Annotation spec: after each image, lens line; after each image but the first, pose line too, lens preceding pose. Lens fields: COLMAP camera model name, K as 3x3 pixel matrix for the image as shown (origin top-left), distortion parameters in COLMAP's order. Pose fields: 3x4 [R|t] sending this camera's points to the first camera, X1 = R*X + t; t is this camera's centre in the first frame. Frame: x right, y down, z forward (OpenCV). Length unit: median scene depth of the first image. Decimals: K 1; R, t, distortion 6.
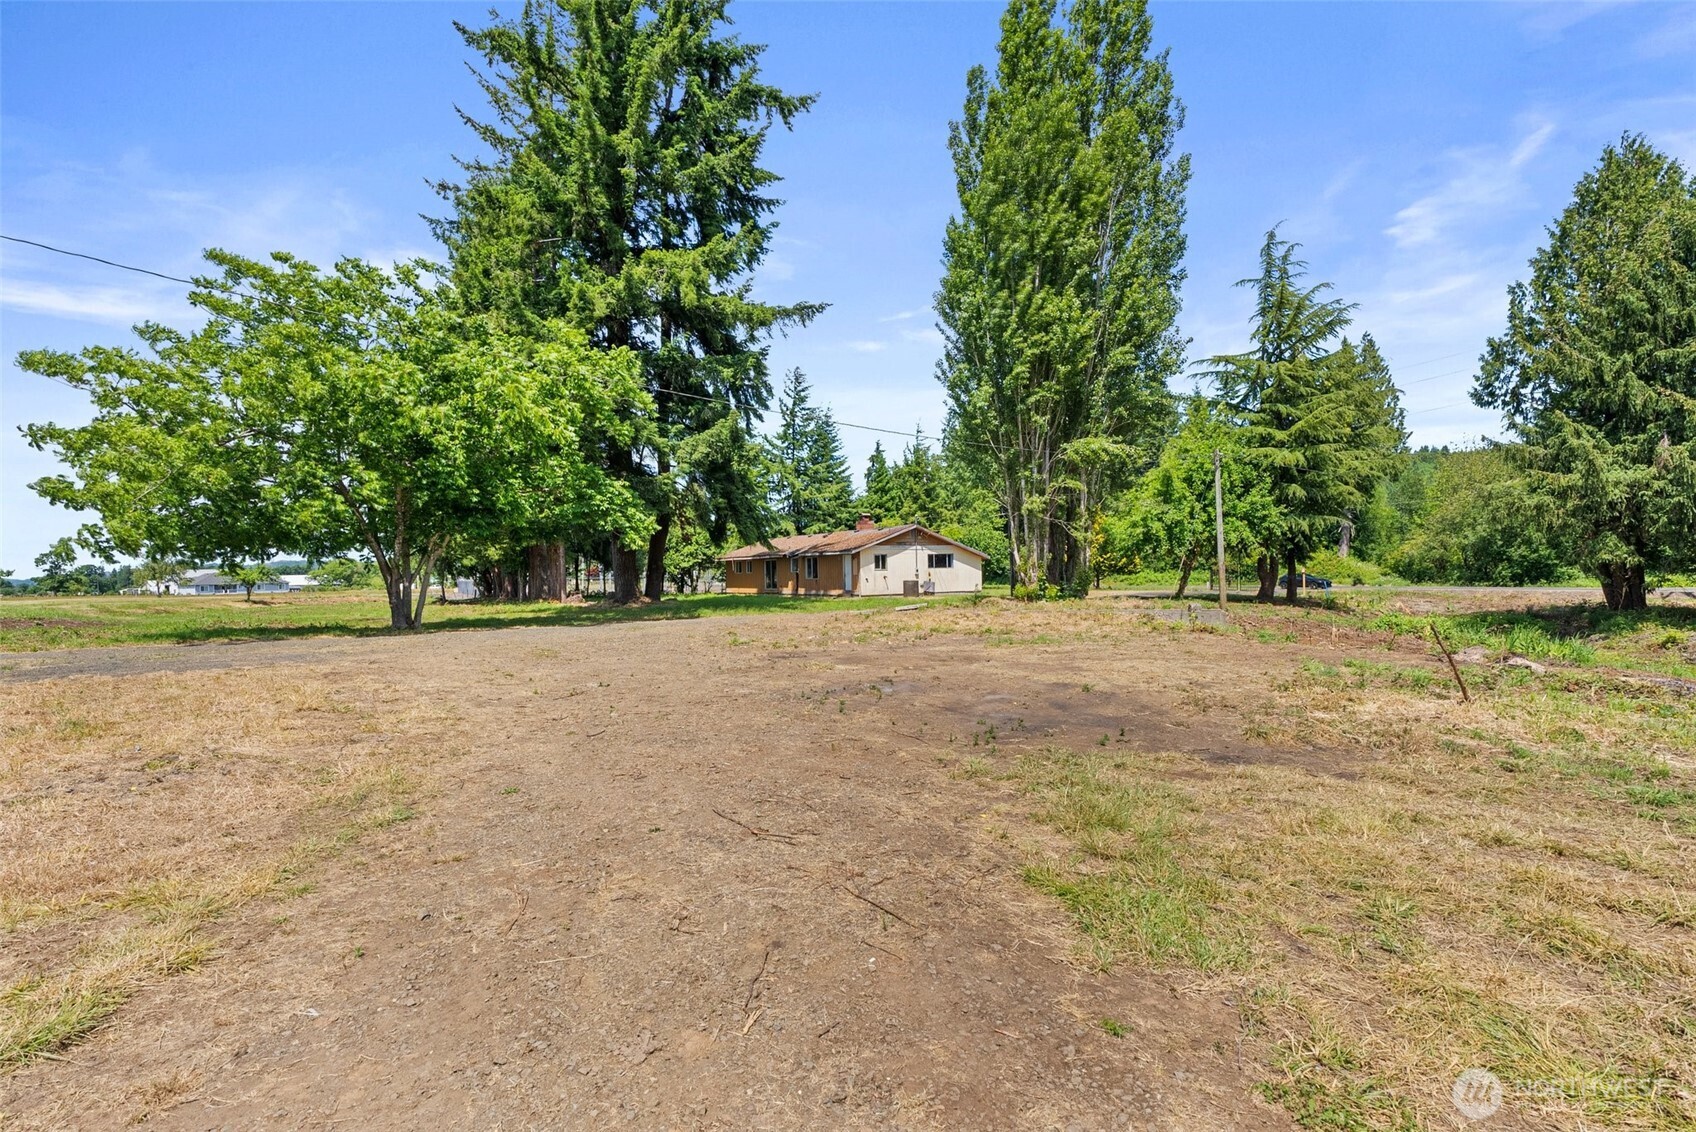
lens RADIAL K [[812.9, 0, 847.0], [0, 812.9, 567.8], [0, 0, 1]] dist [-0.004865, -0.000456]
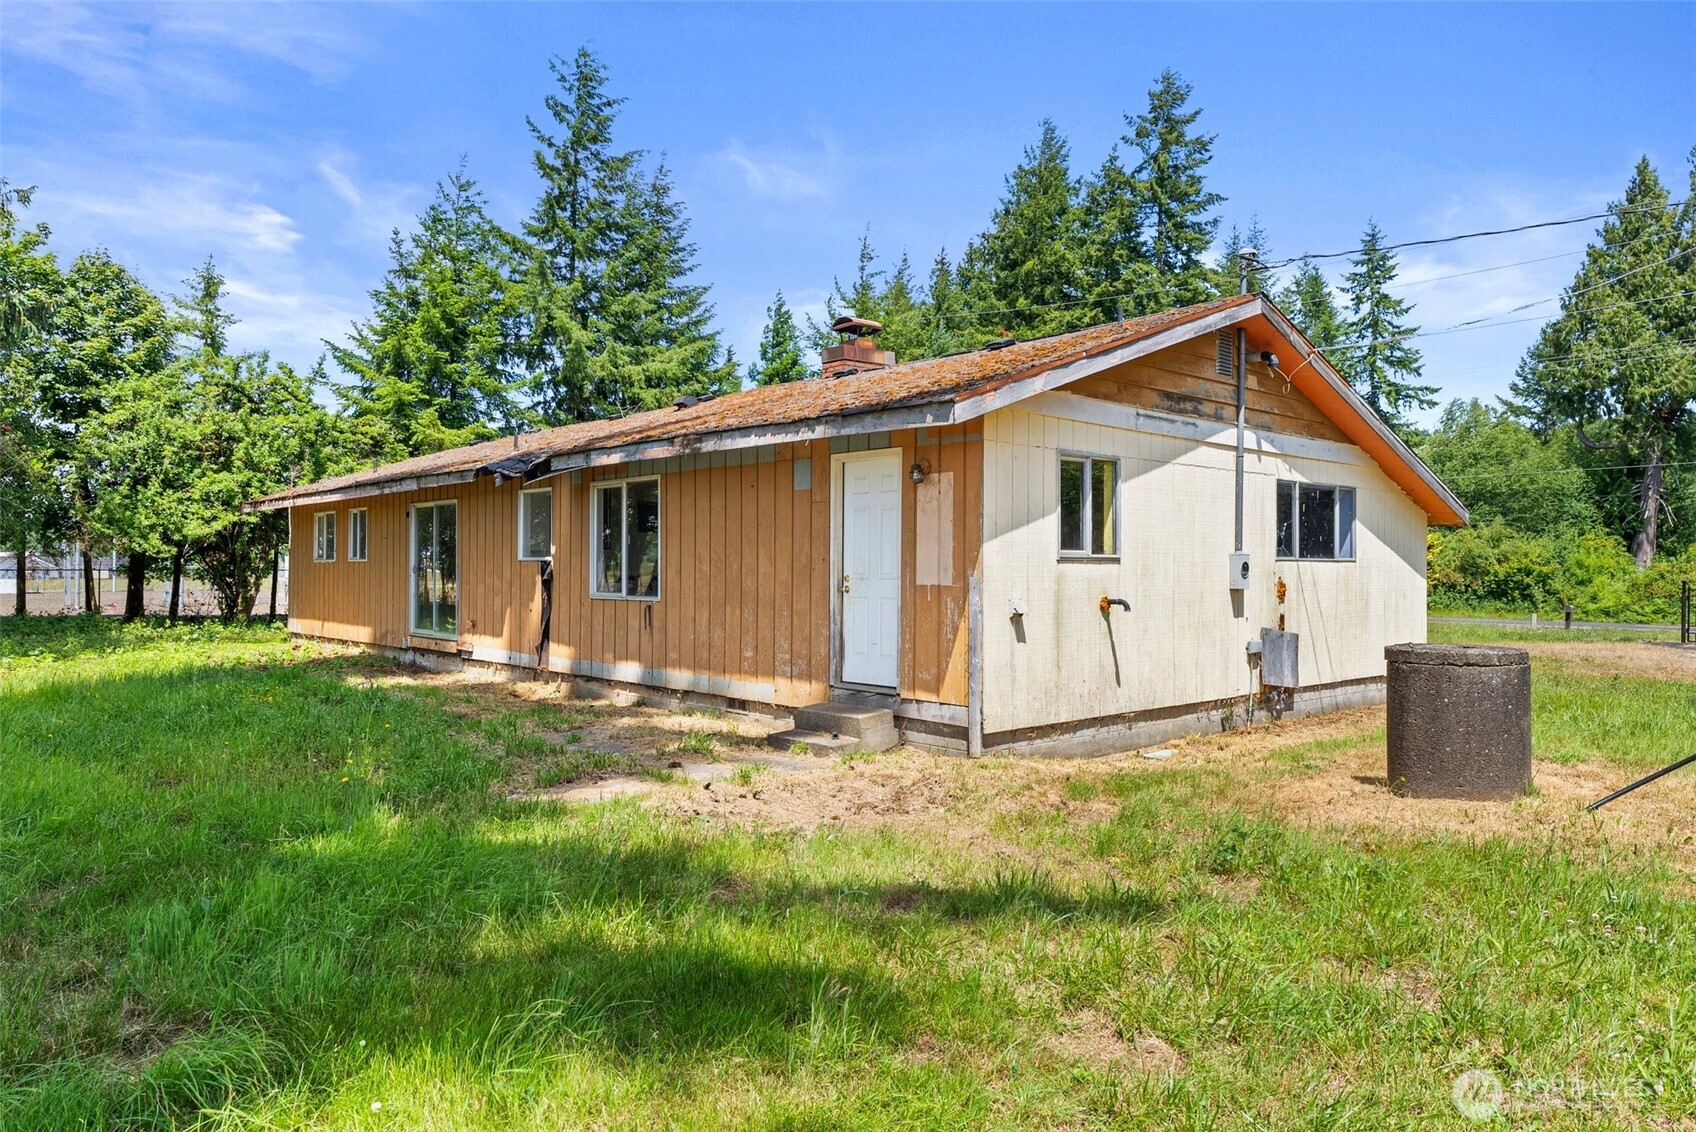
lens RADIAL K [[1110.8, 0, 854.6], [0, 1110.8, 571.1], [0, 0, 1]] dist [0.060650, 0.000894]
pose [[0.984235, 0.030500, 0.174218, -0.024211], [-0.031270, 0.999510, 0.001679, 0.003931], [-0.174081, -0.007101, 0.984706, 0.517477]]
